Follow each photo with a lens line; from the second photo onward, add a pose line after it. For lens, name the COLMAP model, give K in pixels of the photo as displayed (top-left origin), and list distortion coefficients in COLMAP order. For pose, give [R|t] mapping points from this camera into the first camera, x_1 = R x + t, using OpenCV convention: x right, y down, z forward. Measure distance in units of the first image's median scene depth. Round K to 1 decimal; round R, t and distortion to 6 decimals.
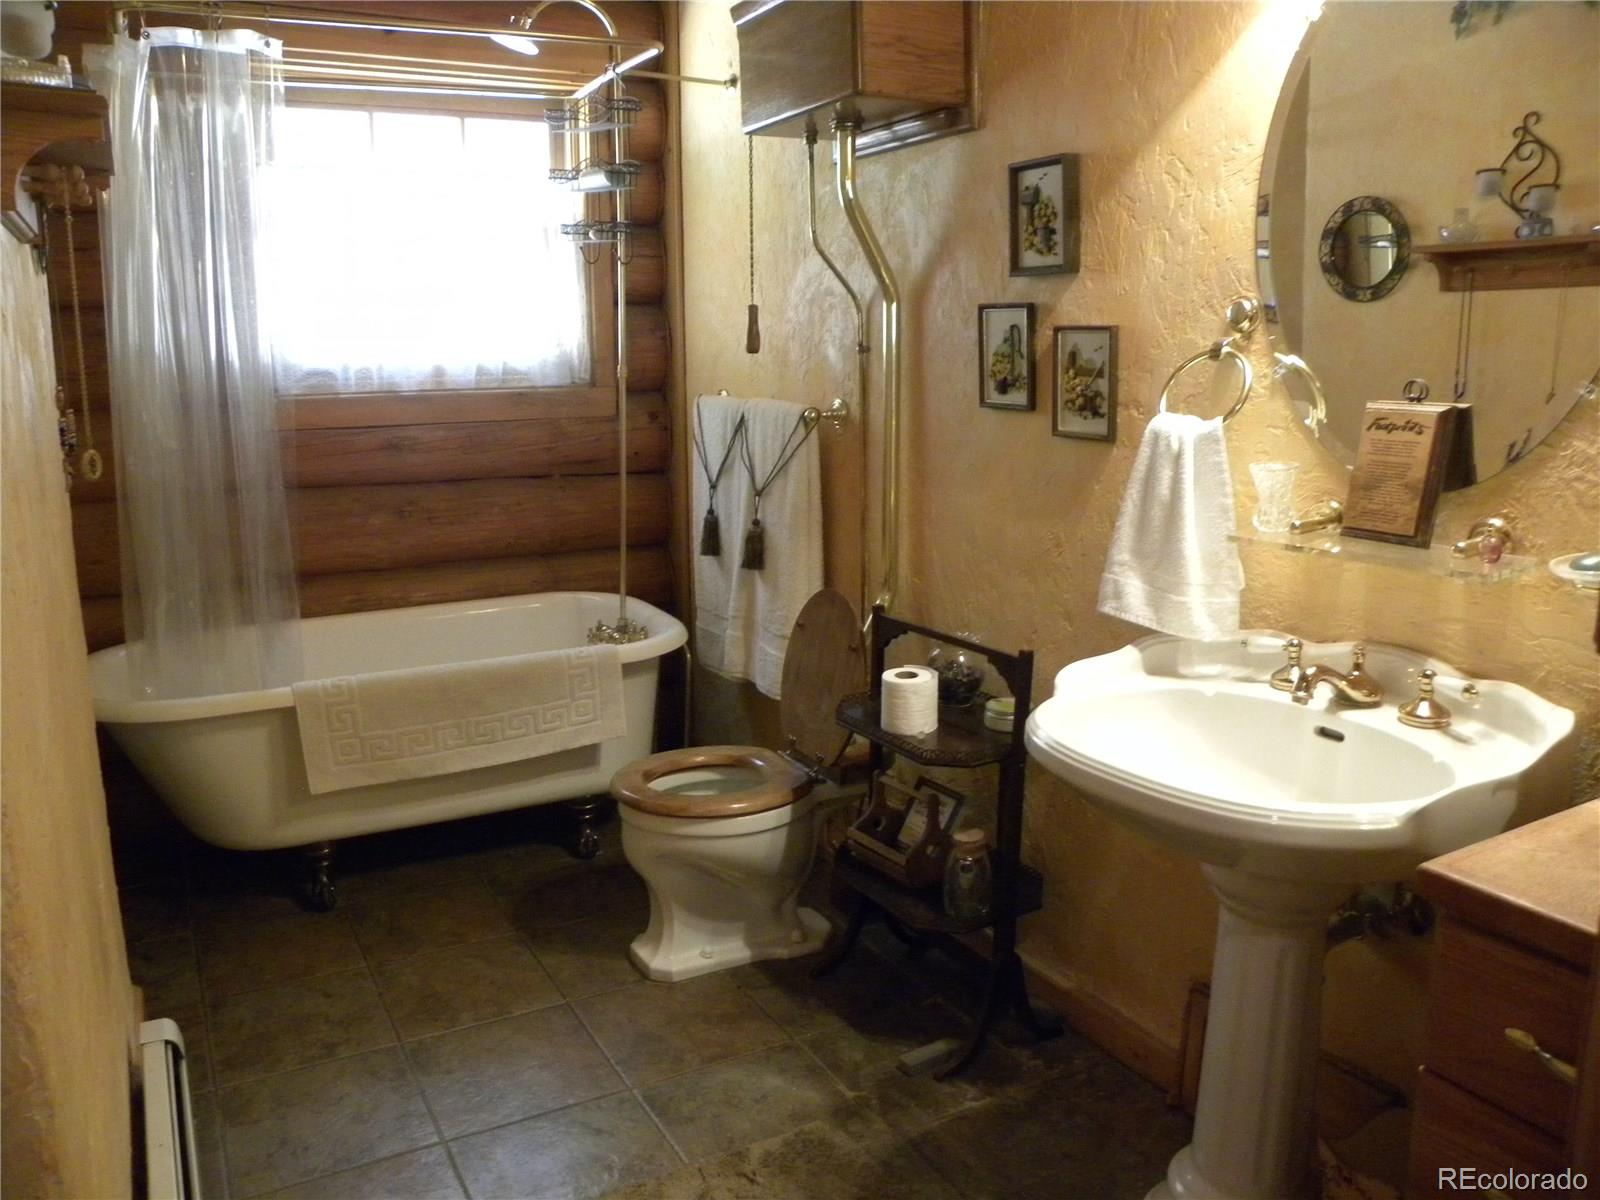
lens RADIAL K [[1210.5, 0, 787.8], [0, 1210.5, 579.7], [0, 0, 1]] dist [-0.152337, 0.096881]
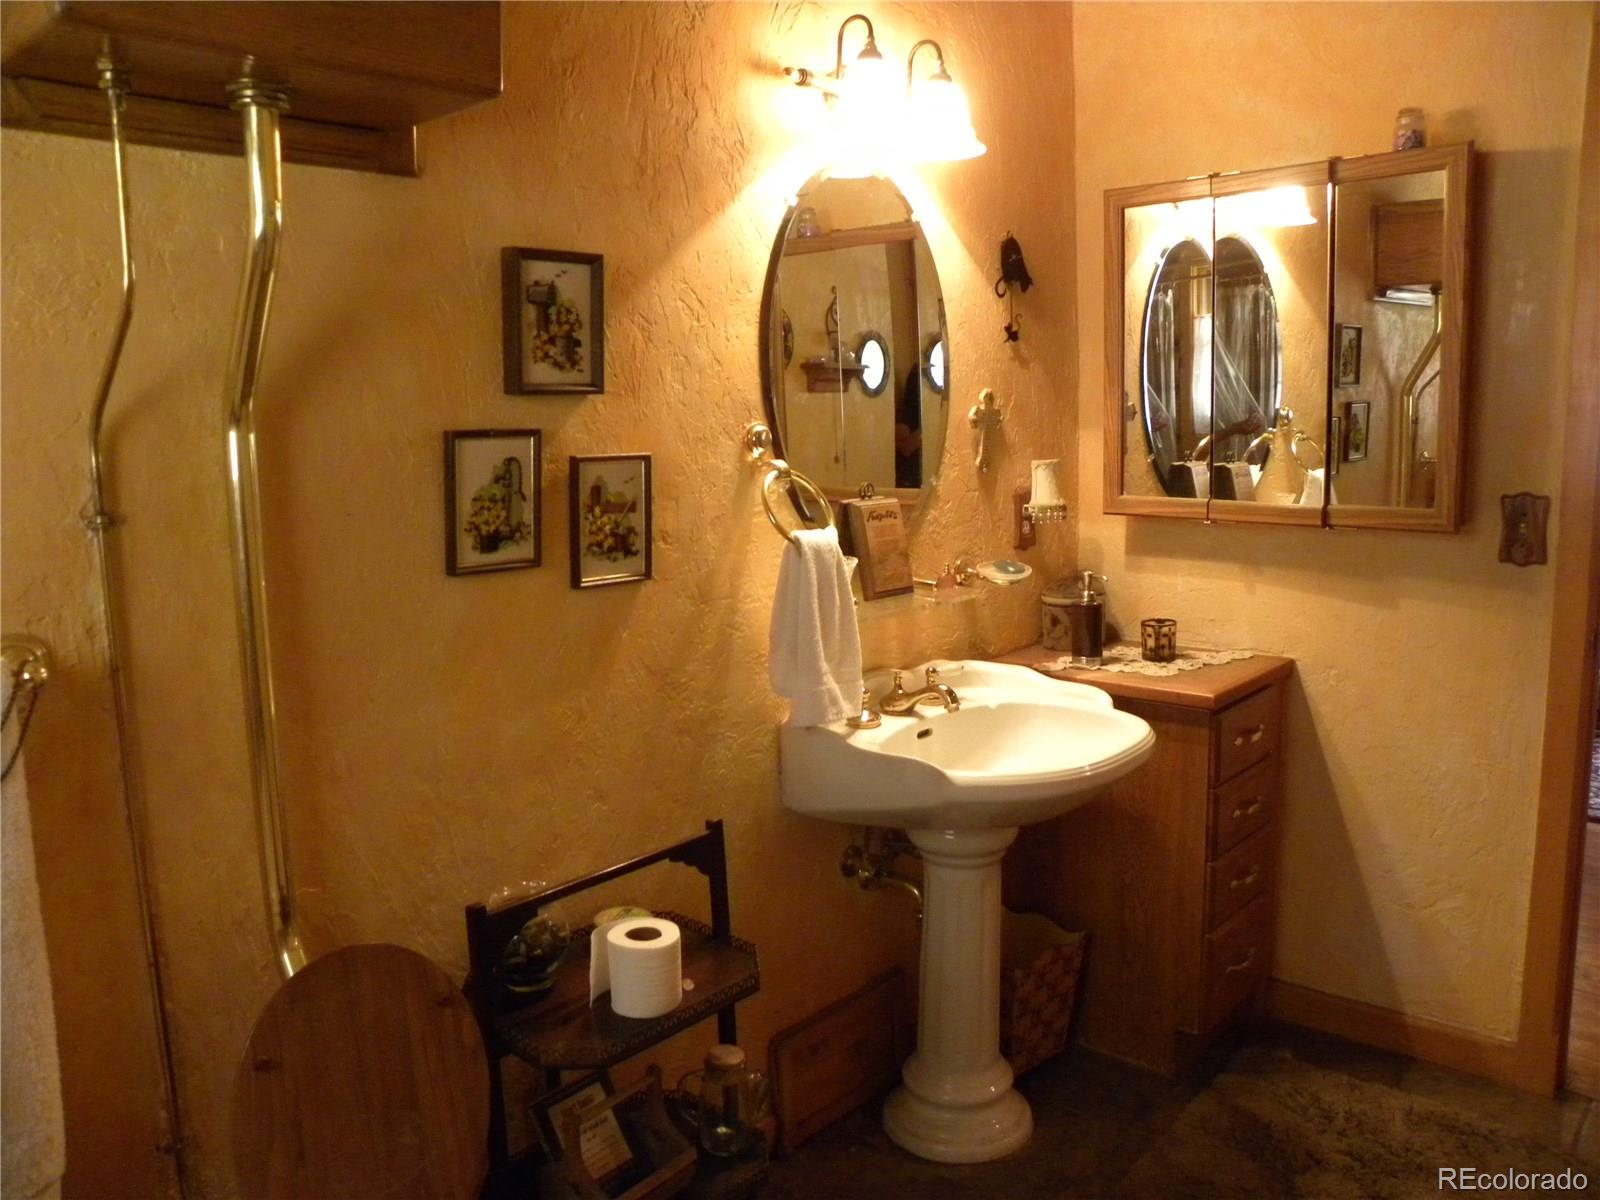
lens RADIAL K [[1210.5, 0, 787.8], [0, 1210.5, 579.7], [0, 0, 1]] dist [-0.152337, 0.096881]
pose [[-0.313322, -0.108975, 0.943374, -0.623367], [0.204128, 0.962445, 0.178975, -0.253618], [-0.927449, 0.248646, -0.279310, 1.134835]]
